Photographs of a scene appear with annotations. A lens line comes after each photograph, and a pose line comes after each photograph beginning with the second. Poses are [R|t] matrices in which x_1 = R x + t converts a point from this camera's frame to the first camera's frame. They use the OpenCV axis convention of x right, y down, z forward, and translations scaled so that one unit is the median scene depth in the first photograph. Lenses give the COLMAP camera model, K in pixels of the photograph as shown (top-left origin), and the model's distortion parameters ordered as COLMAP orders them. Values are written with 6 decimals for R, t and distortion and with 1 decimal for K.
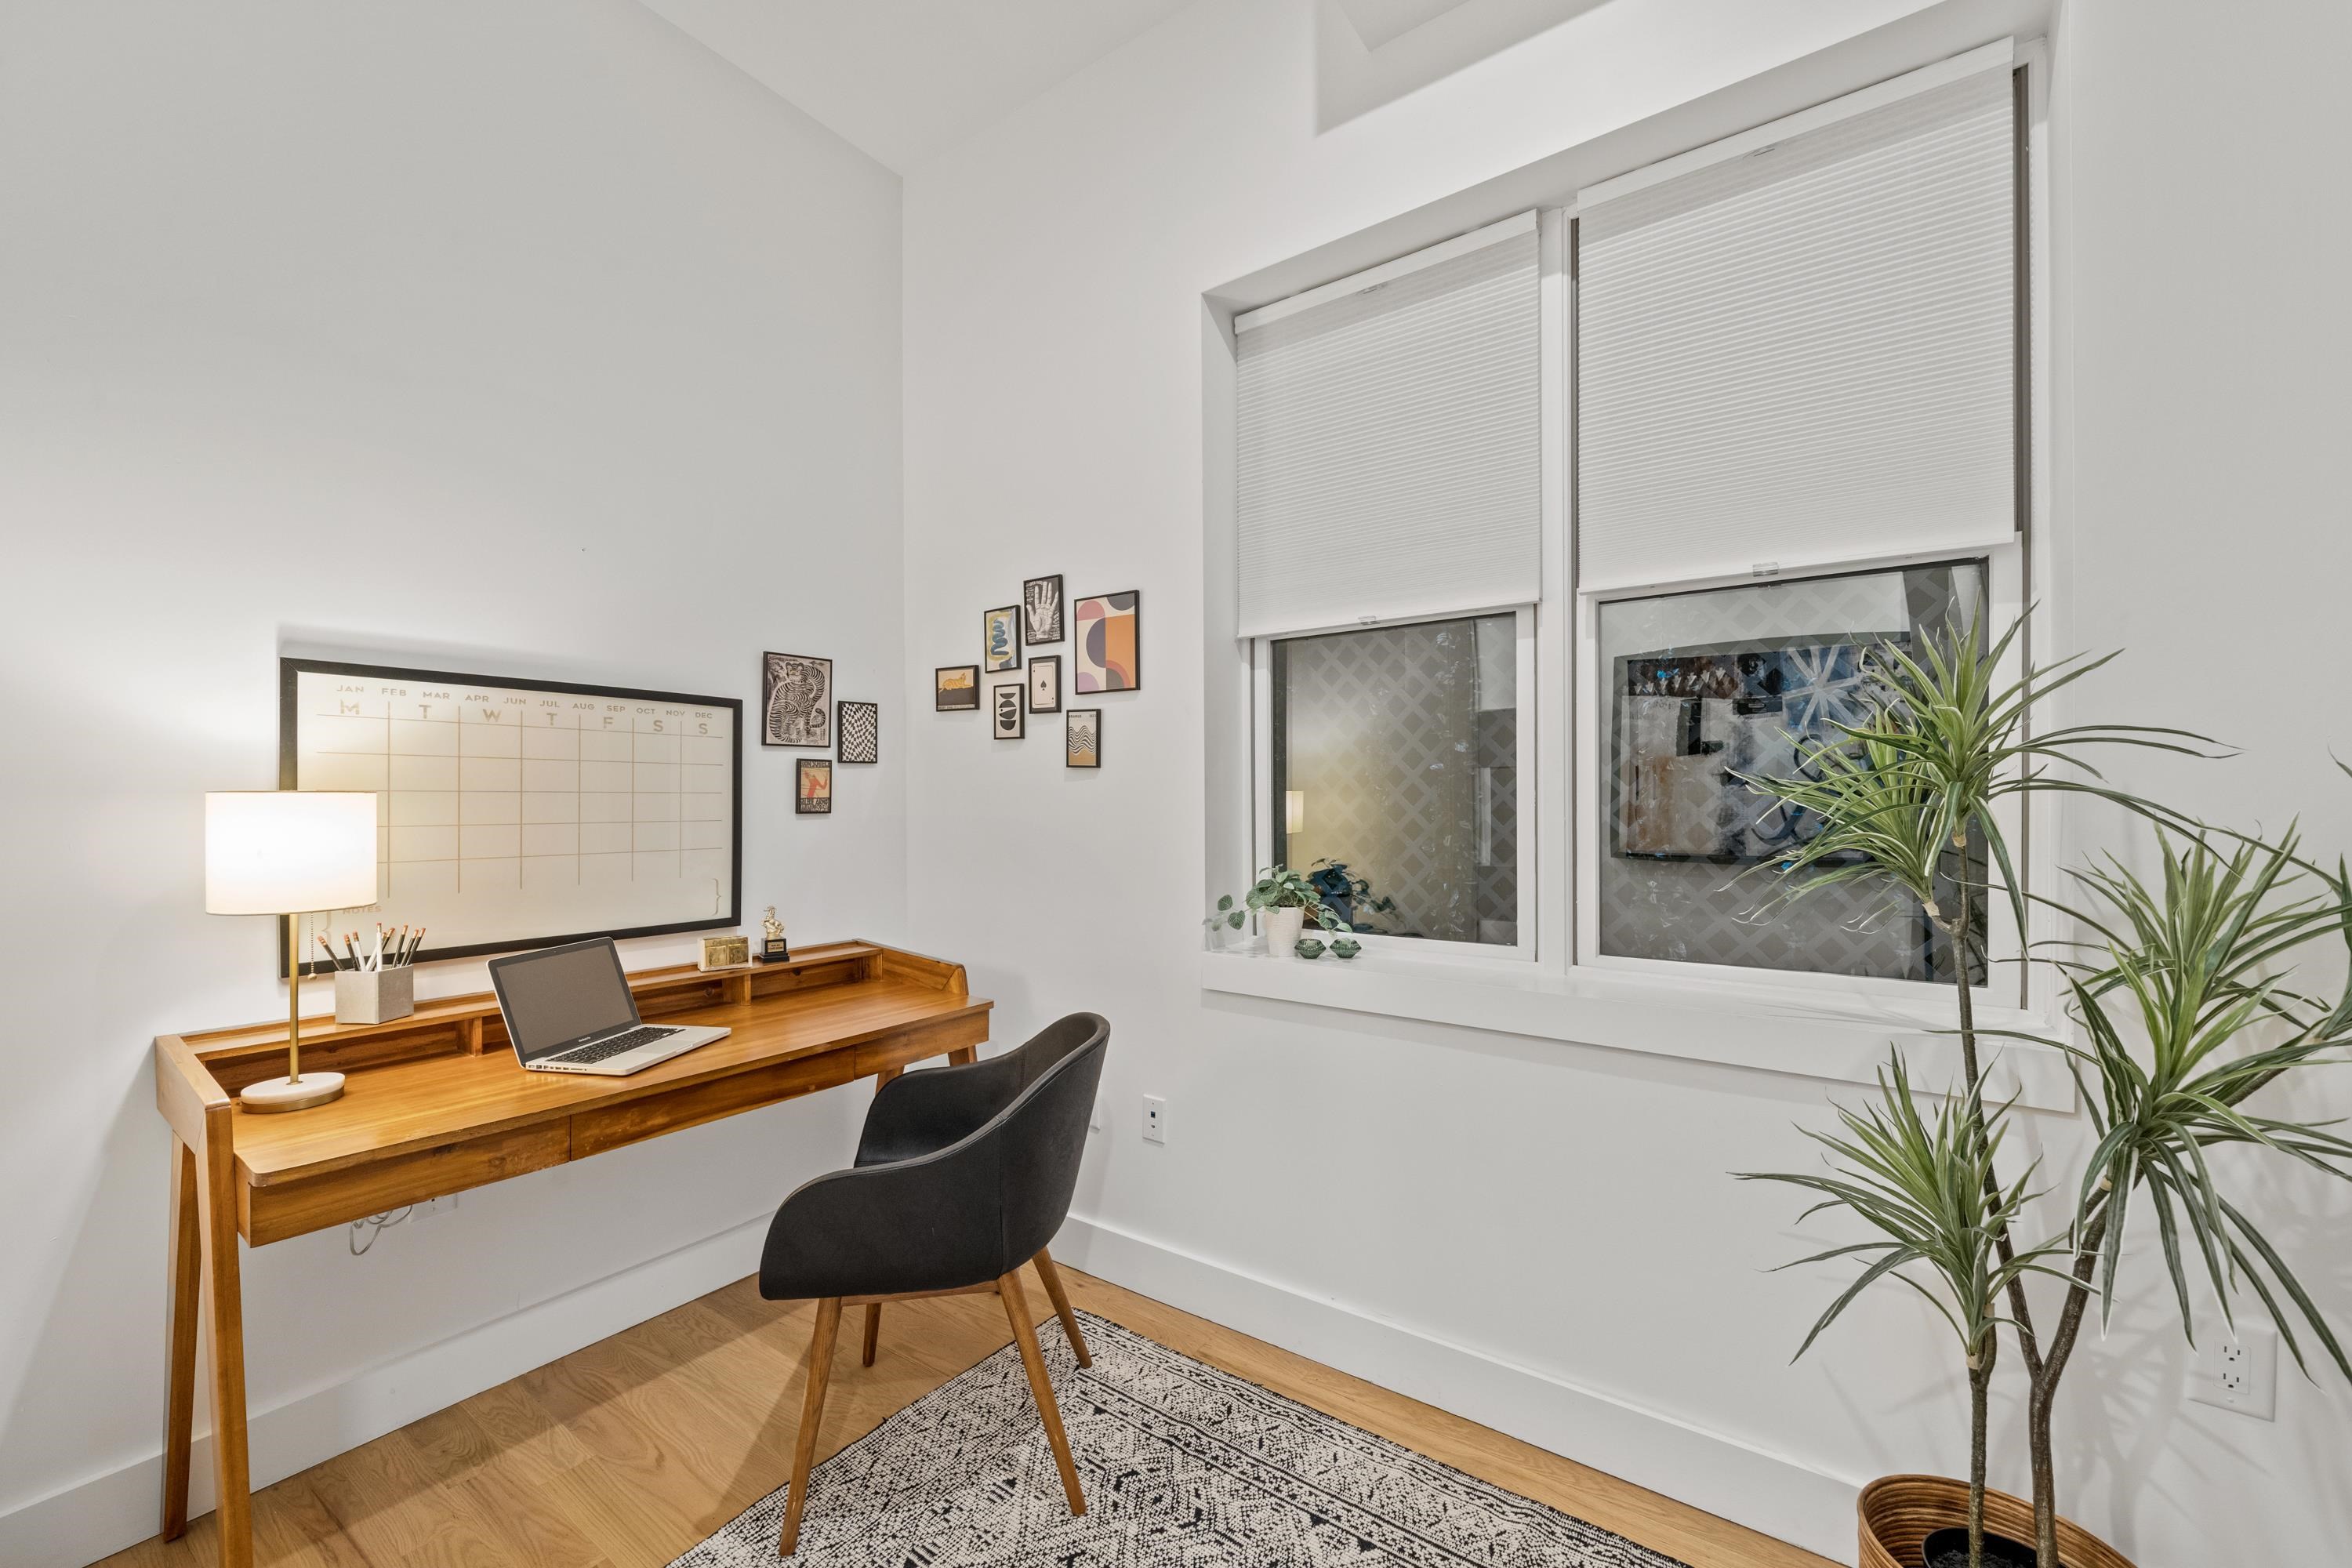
lens RADIAL K [[935.7, 0, 1179.1], [0, 935.7, 792.7], [0, 0, 1]] dist [0.001419, -0.000933]
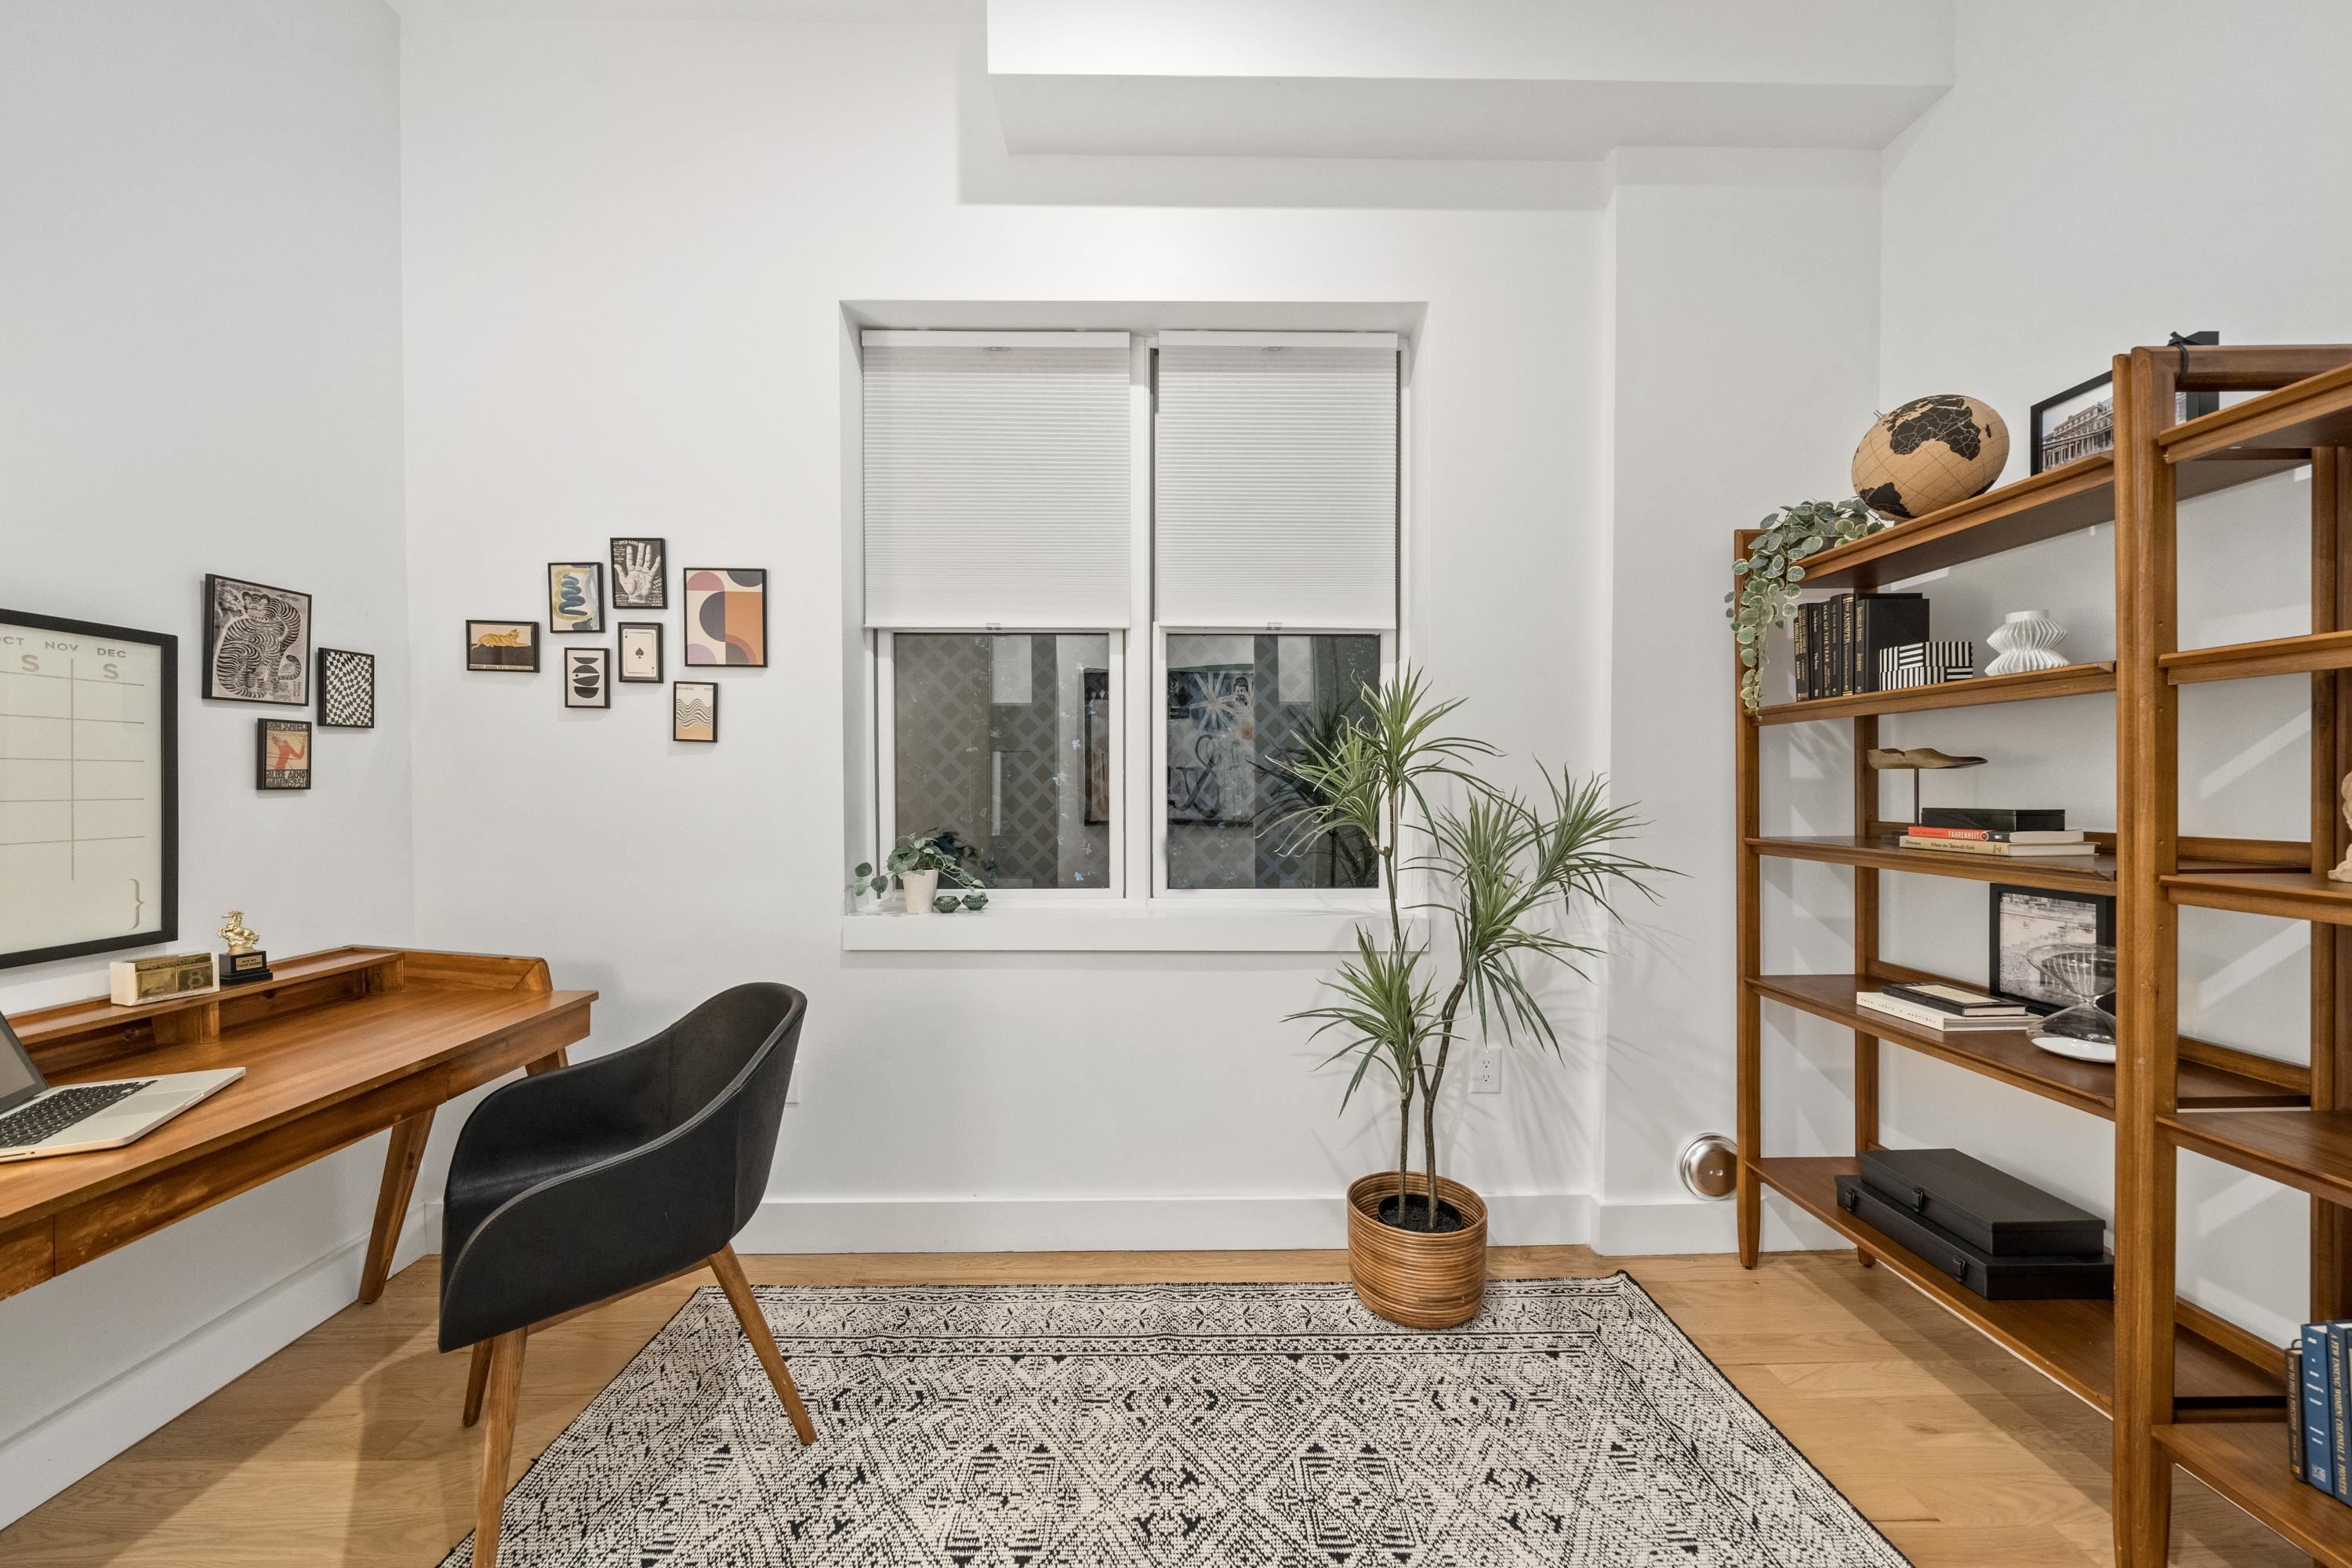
lens RADIAL K [[924.1, 0, 1087.7], [0, 924.1, 784.6], [0, 0, 1]] dist [0.002044, -0.001054]
pose [[0.803339, 0.002687, 0.595516, -0.397275], [-0.008290, 0.999943, 0.006672, 0.009166], [-0.595464, -0.010297, 0.803316, -0.022273]]
